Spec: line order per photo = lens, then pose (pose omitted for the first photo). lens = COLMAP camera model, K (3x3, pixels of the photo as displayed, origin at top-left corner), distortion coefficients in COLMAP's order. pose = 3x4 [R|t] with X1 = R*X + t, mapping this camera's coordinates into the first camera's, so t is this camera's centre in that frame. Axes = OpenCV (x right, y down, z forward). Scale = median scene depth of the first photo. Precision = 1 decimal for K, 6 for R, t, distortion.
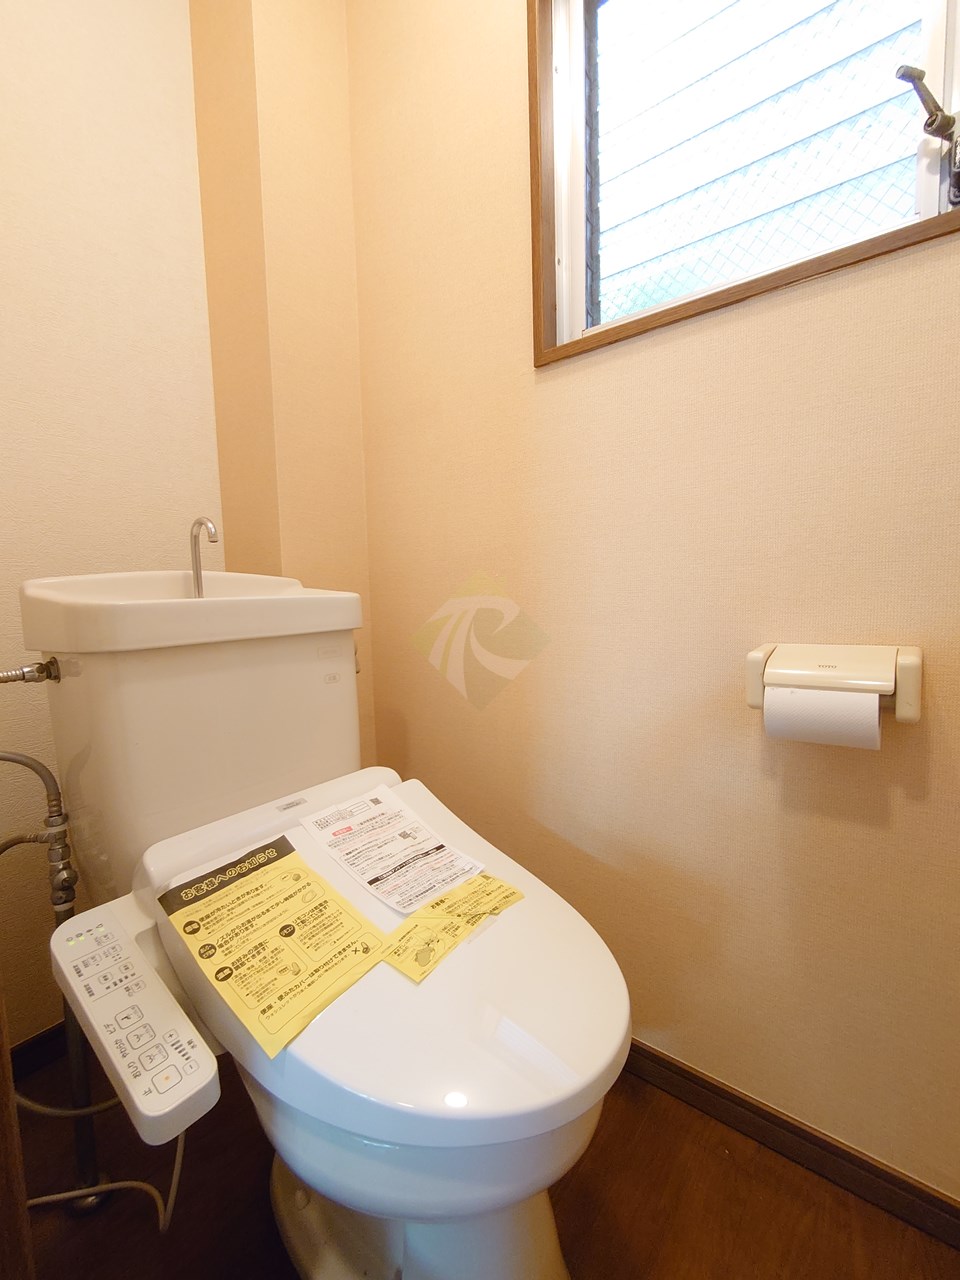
lens RADIAL K [[547.9, 0, 482.5], [0, 547.9, 638.5], [0, 0, 1]] dist [0.000624, -0.000163]
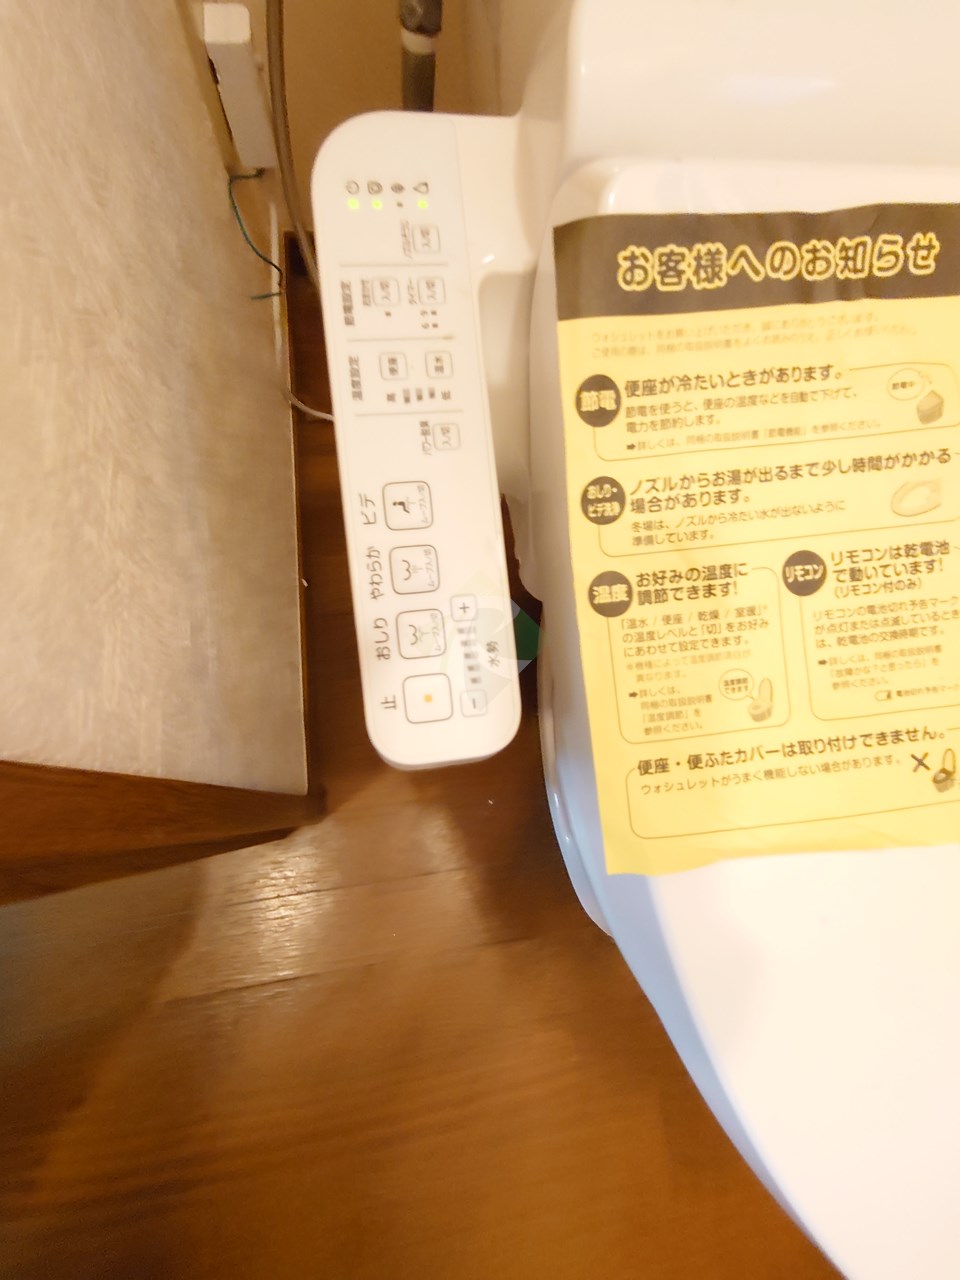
lens RADIAL K [[547.9, 0, 476.2], [0, 547.9, 643.6], [0, 0, 1]] dist [0.000624, -0.000163]
pose [[0.700865, 0.707232, -0.092797, -0.448606], [-0.196563, 0.316555, 0.927985, 0.289125], [0.685676, -0.632152, 0.360877, 0.743144]]
